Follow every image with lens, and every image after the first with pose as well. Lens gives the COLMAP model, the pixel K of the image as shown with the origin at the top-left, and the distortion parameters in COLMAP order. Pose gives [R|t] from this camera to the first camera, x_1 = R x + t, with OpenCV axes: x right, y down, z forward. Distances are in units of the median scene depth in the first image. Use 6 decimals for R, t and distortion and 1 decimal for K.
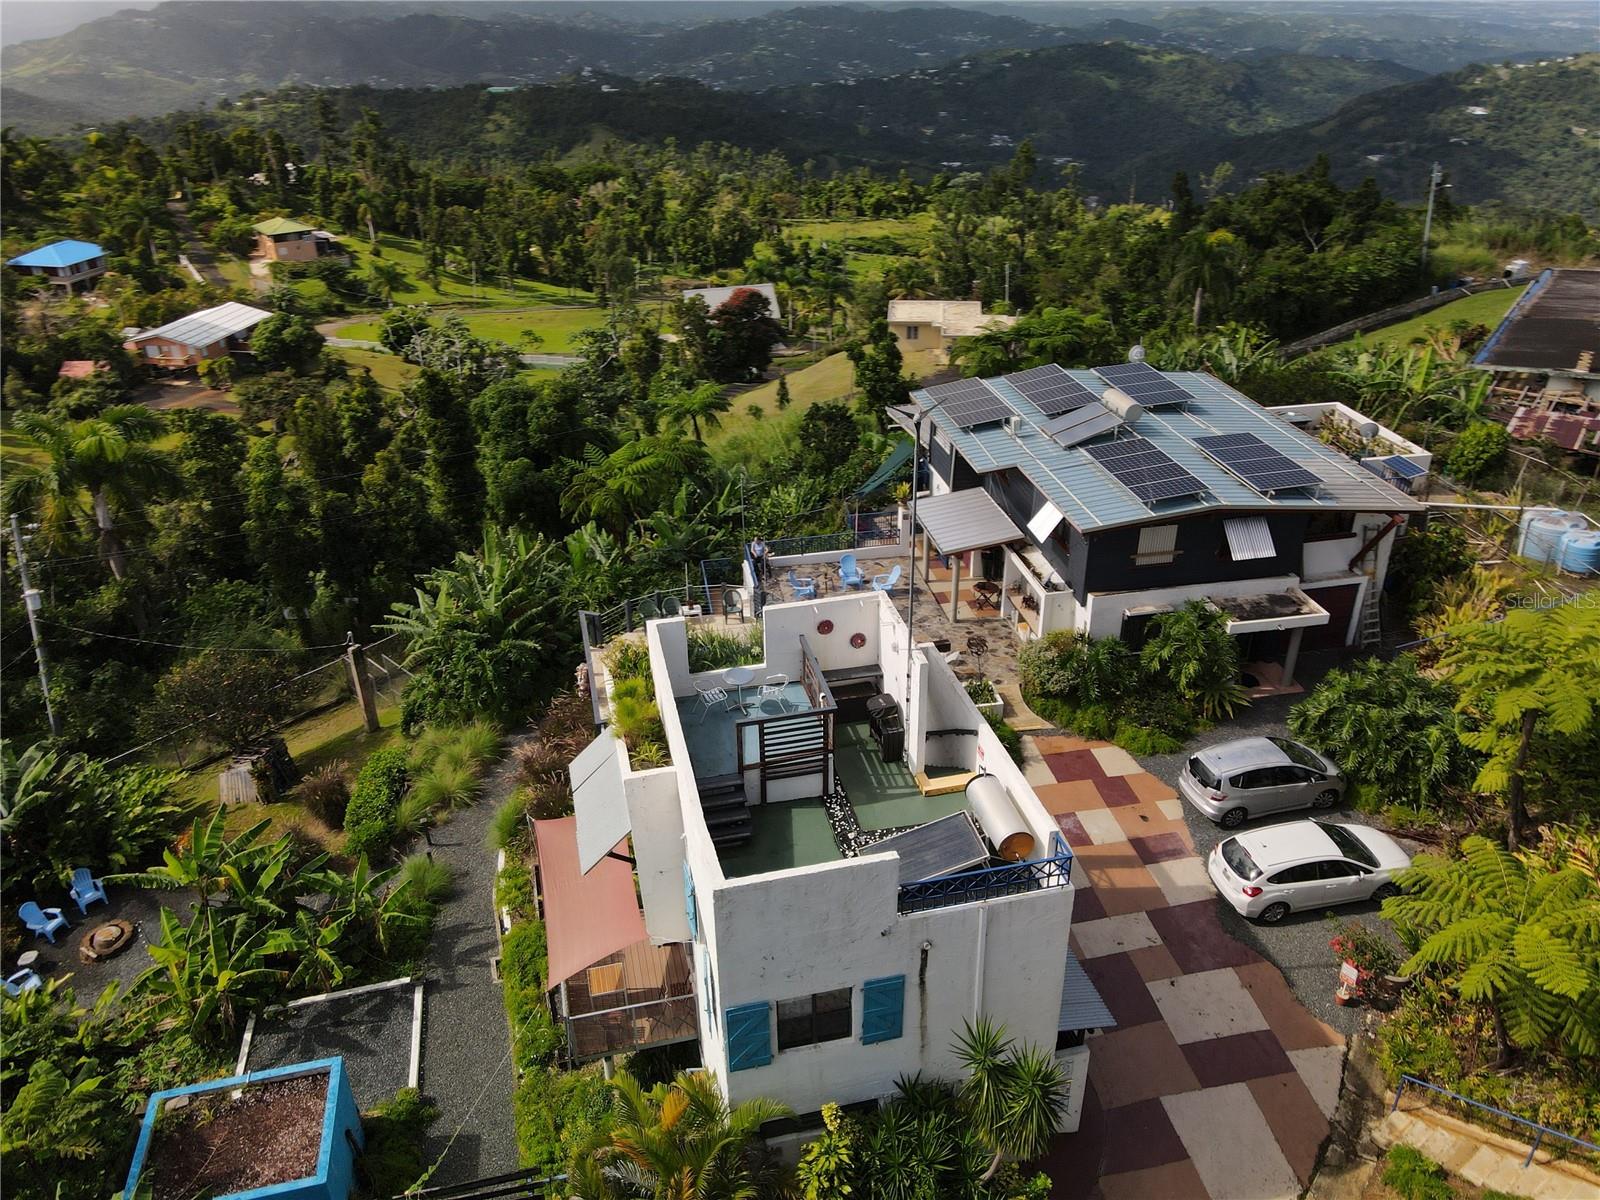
lens RADIAL K [[1182.9, 0, 784.8], [0, 1182.9, 594.1], [0, 0, 1]] dist [0.010163, 0.000121]
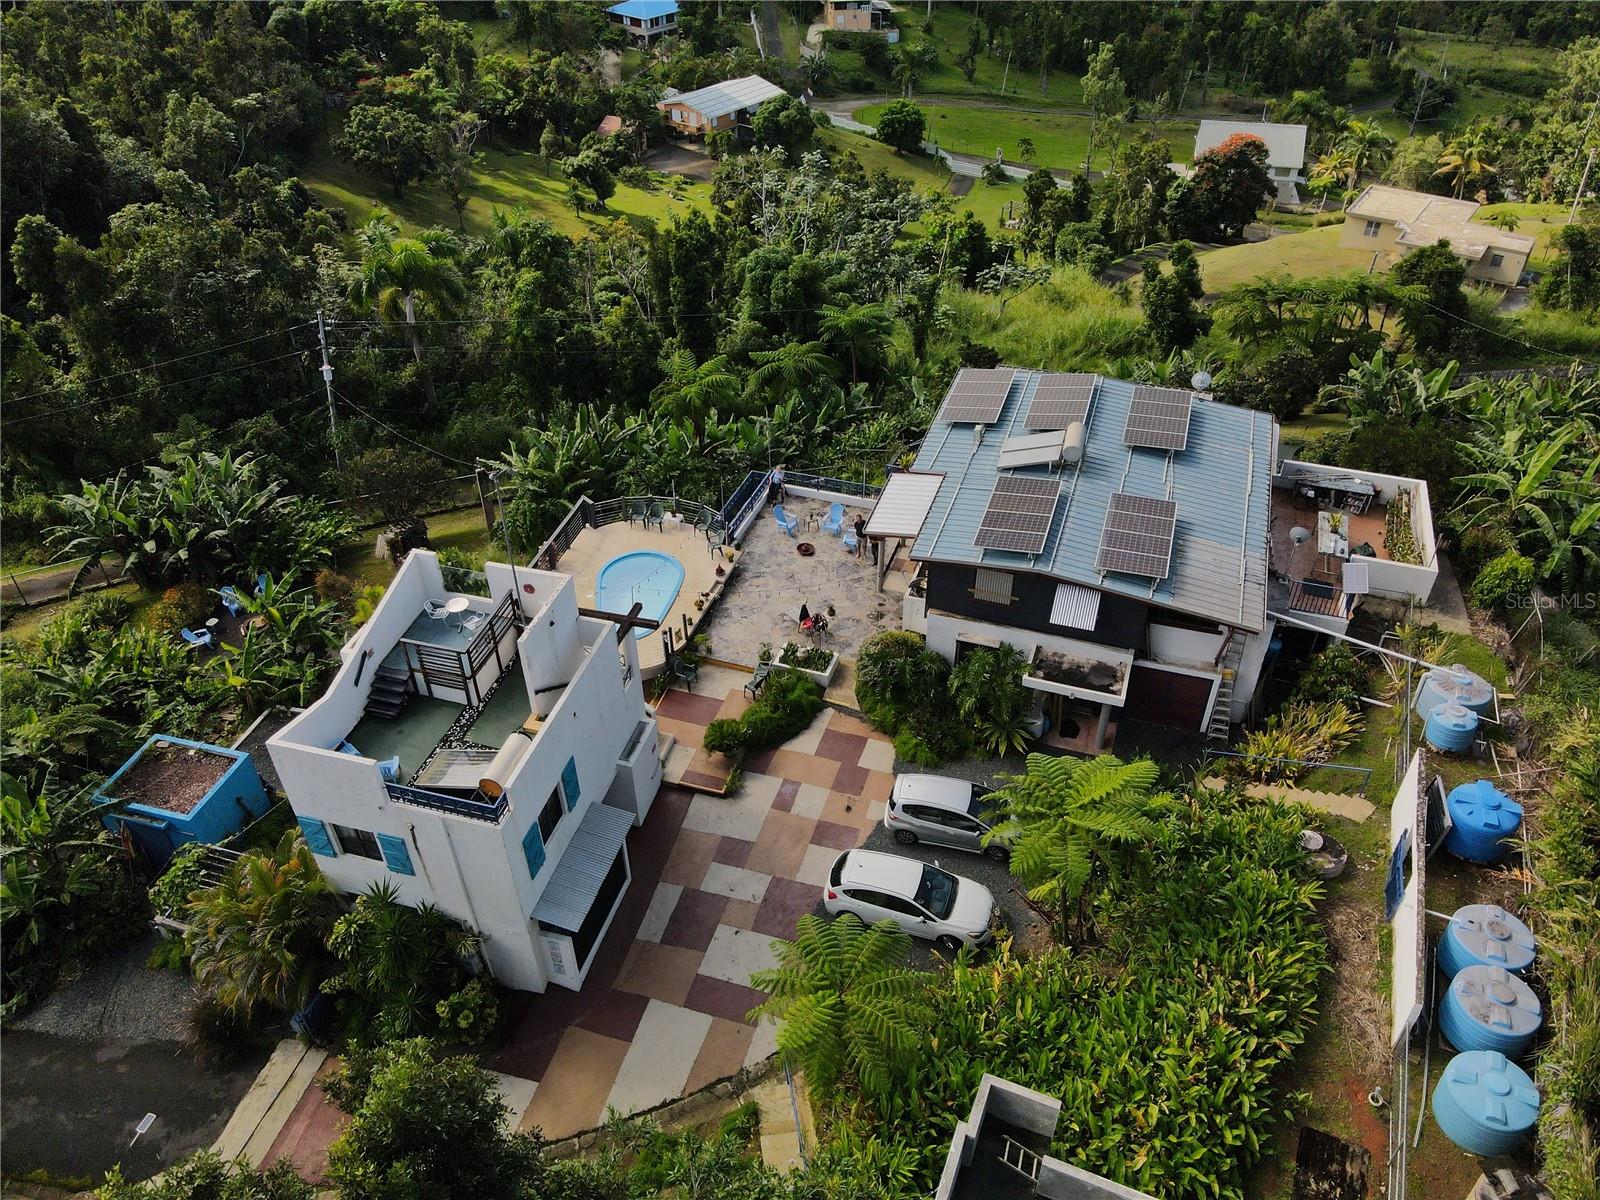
lens RADIAL K [[1190.1, 0, 800.0], [0, 1190.1, 600.0], [0, 0, 1]] dist [0.005395, 0.004985]
pose [[0.873491, 0.305306, -0.379213, 0.494558], [-0.230239, 0.945372, 0.230783, -0.206329], [0.428957, -0.114278, 0.896067, -0.046818]]
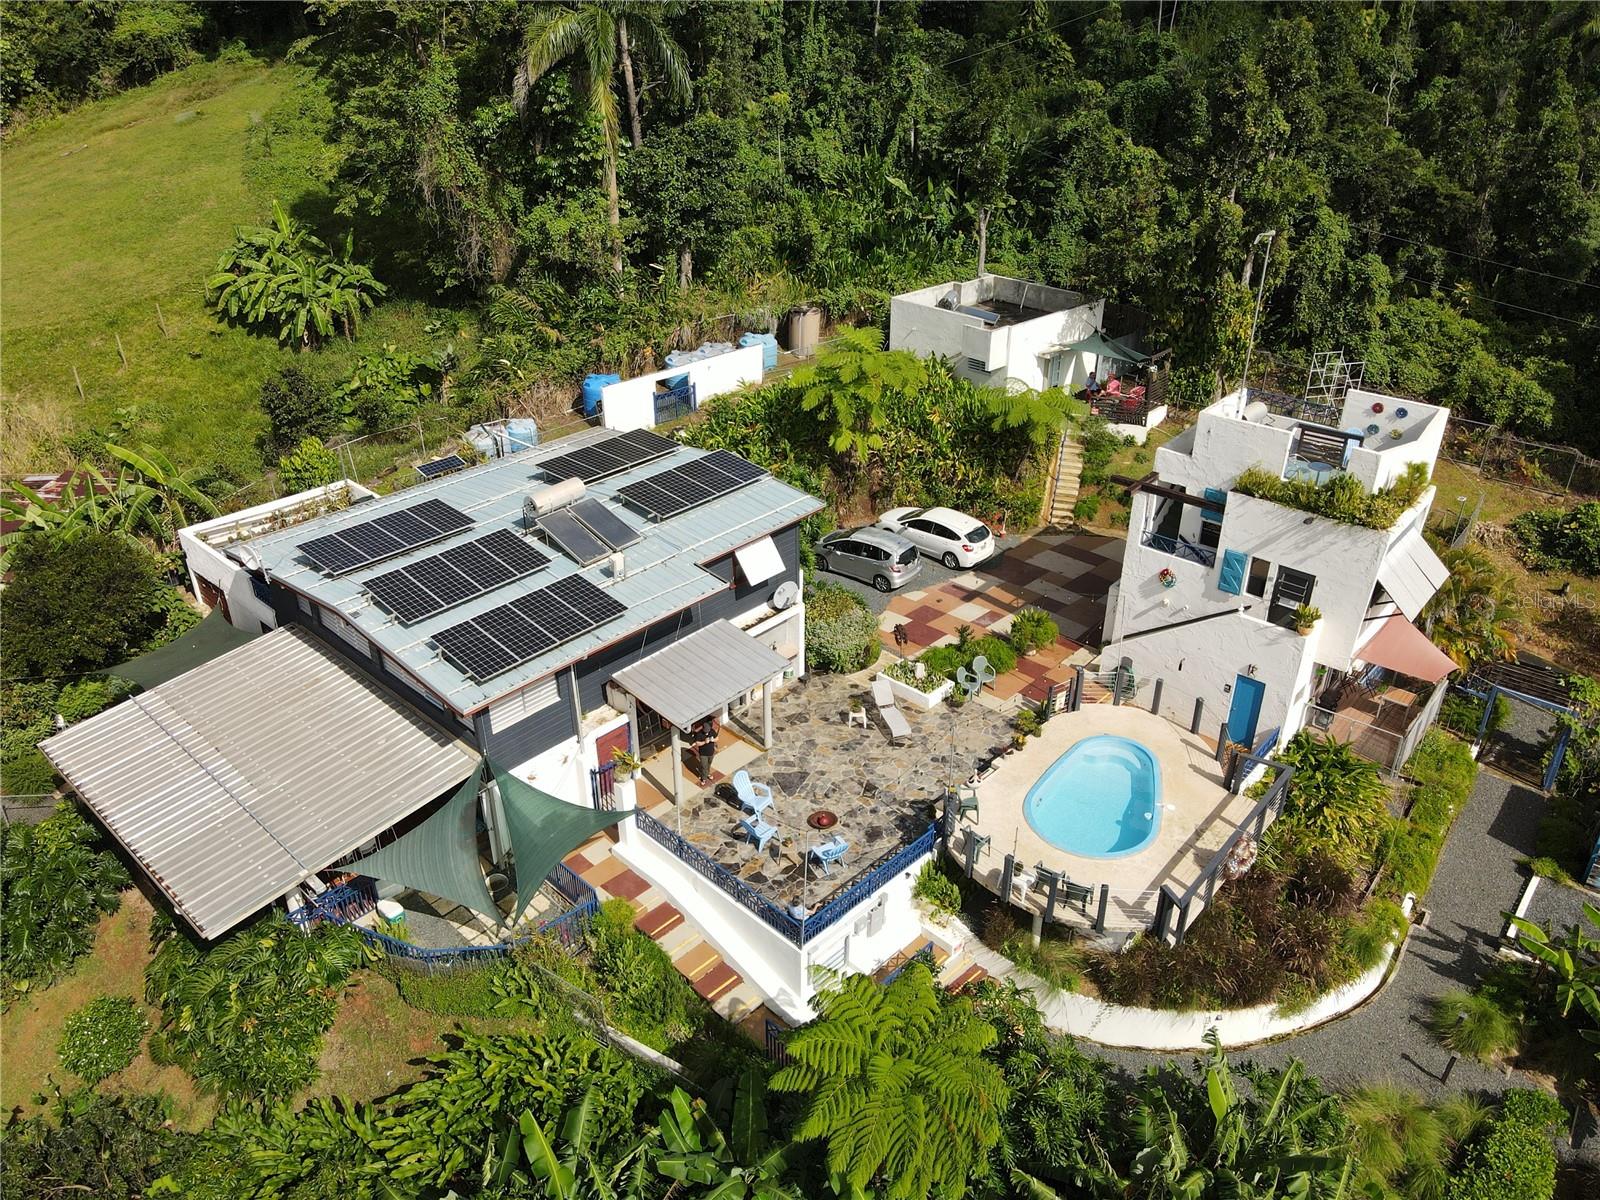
lens RADIAL K [[1183.0, 0, 789.8], [0, 1183.0, 595.1], [0, 0, 1]] dist [0.001231, 0.014767]
pose [[-0.594209, -0.365641, 0.716395, -0.418970], [0.393741, 0.644431, 0.655497, -0.576037], [-0.701344, 0.671577, -0.238959, 1.092192]]
